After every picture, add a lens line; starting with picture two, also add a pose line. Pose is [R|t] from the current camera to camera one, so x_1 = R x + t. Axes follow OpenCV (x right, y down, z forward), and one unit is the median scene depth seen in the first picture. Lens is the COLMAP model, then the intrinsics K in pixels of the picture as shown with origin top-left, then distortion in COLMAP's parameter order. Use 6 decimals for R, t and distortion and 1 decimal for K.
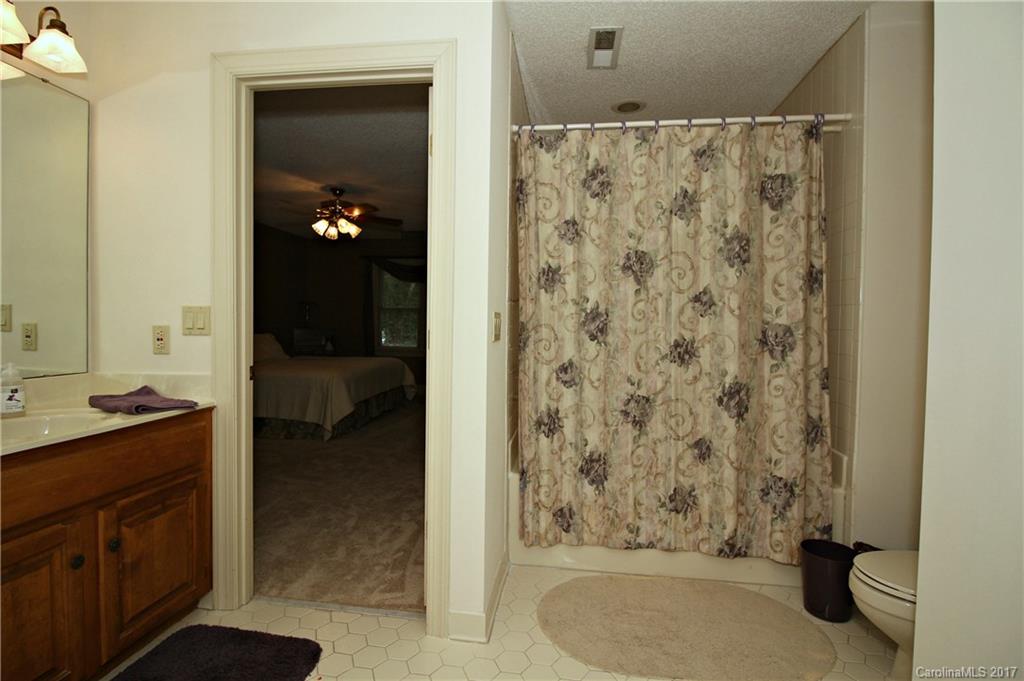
lens RADIAL K [[484.1, 0, 510.1], [0, 484.1, 333.5], [0, 0, 1]] dist [0.004917, -0.012967]
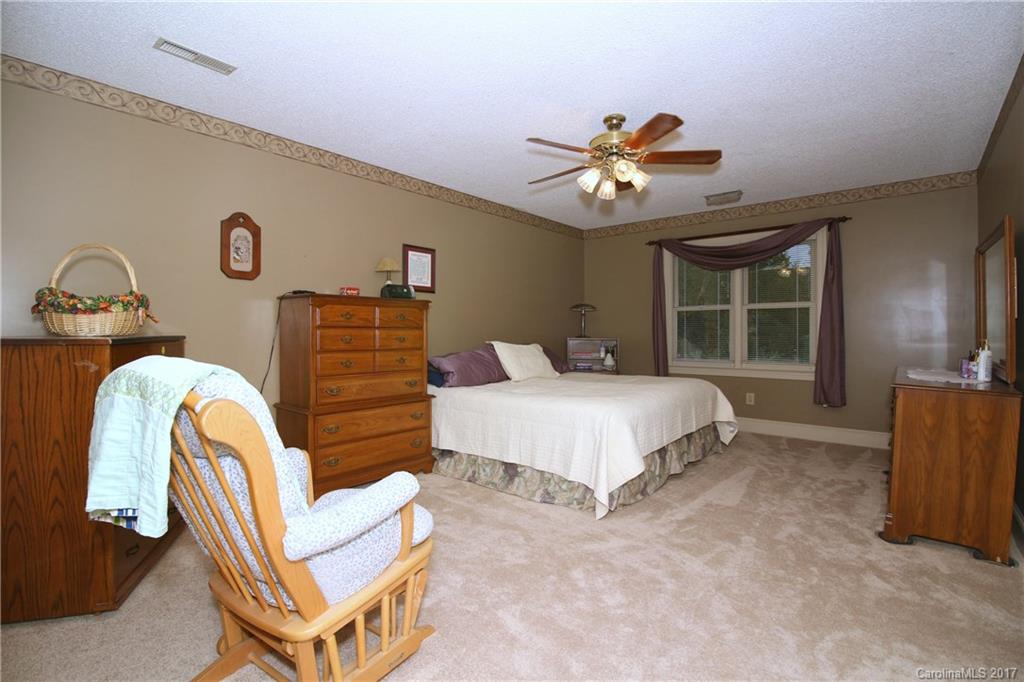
lens RADIAL K [[484.1, 0, 510.1], [0, 484.1, 334.0], [0, 0, 1]] dist [0.004917, -0.012967]
pose [[0.840885, -0.016621, -0.540958, -0.133527], [0.005574, 0.999741, -0.022052, 0.000920], [0.541185, 0.015527, 0.840760, 0.402422]]
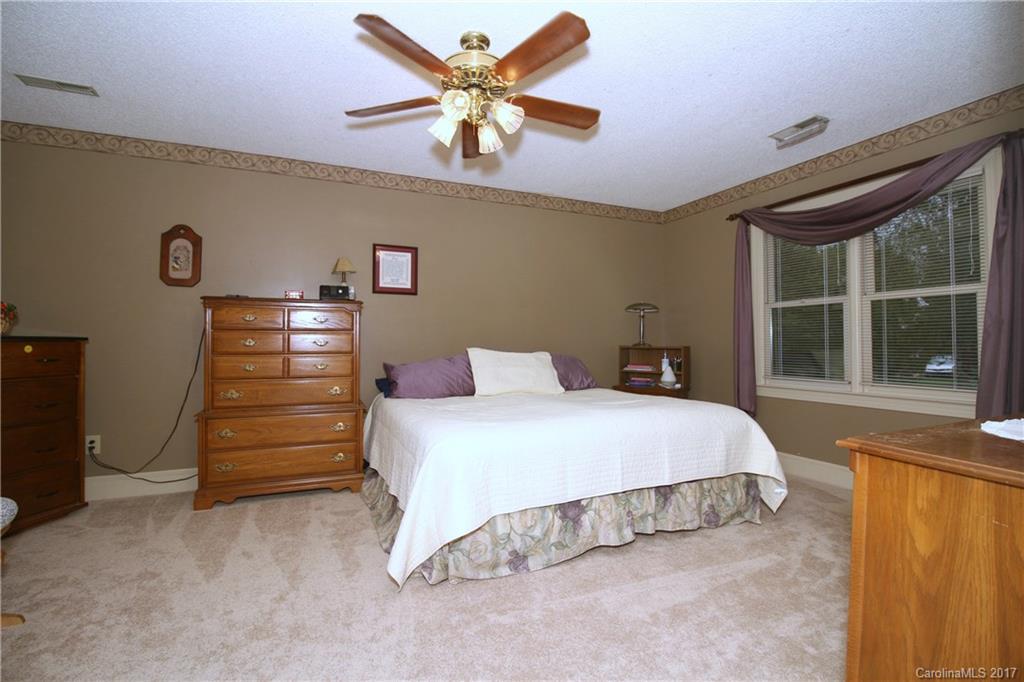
lens RADIAL K [[466.8, 0, 512.0], [0, 466.8, 341.0], [0, 0, 1]] dist [-0.002283, -0.007776]
pose [[0.496962, -0.055848, -0.865973, 0.027700], [-0.000807, 0.997897, -0.064819, 0.033333], [0.867772, 0.032912, 0.495872, 0.856382]]
